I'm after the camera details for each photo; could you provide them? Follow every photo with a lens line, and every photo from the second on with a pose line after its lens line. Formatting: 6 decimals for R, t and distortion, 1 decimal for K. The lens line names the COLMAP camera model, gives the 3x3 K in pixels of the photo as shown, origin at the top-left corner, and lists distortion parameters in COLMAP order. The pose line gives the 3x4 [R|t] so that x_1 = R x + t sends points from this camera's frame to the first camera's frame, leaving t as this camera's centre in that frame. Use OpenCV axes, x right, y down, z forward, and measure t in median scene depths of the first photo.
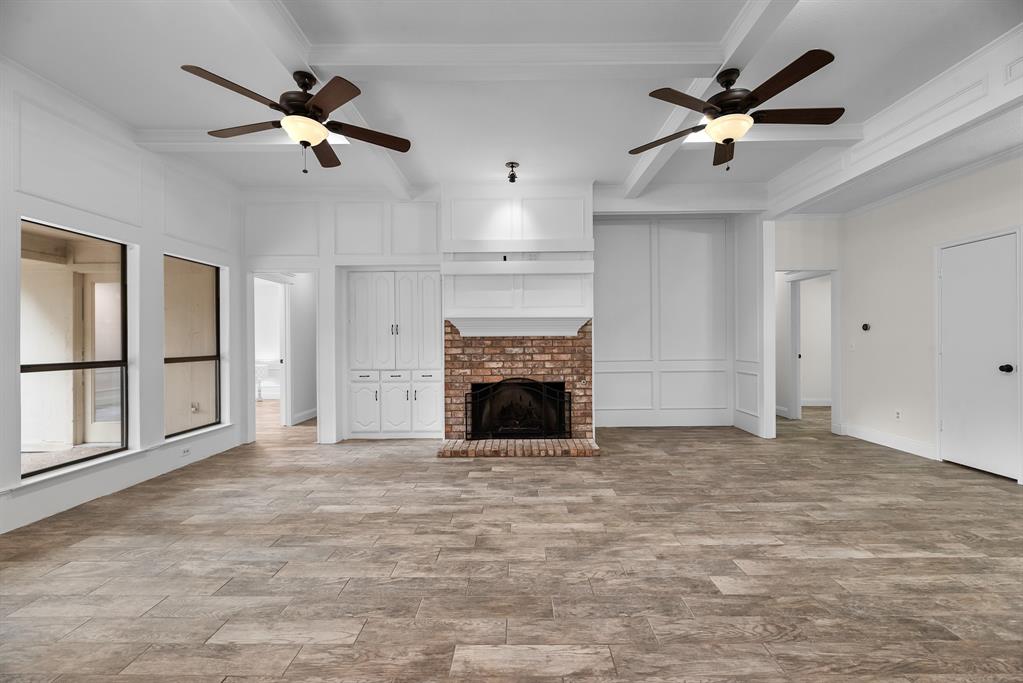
lens RADIAL K [[417.5, 0, 513.8], [0, 417.5, 340.8], [0, 0, 1]] dist [-0.004527, 0.001198]
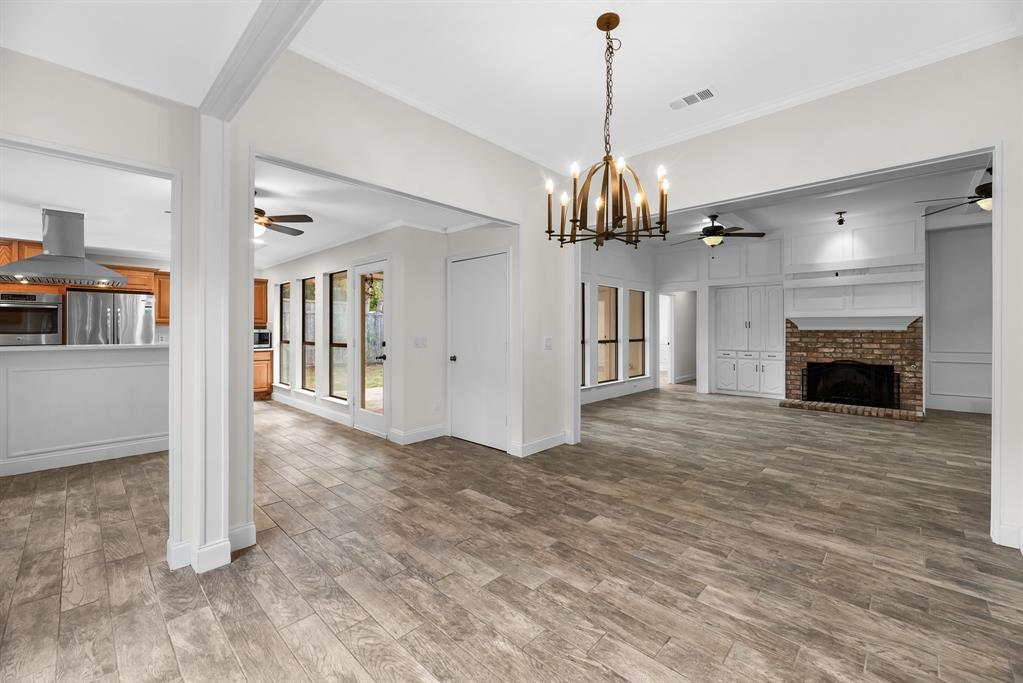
lens RADIAL K [[417.5, 0, 514.0], [0, 417.5, 329.4], [0, 0, 1]] dist [-0.004527, 0.001198]
pose [[0.732184, 0.008258, -0.681057, 0.139057], [-0.006266, 0.999966, 0.005389, -0.013832], [0.681078, 0.000322, 0.732211, -0.761557]]
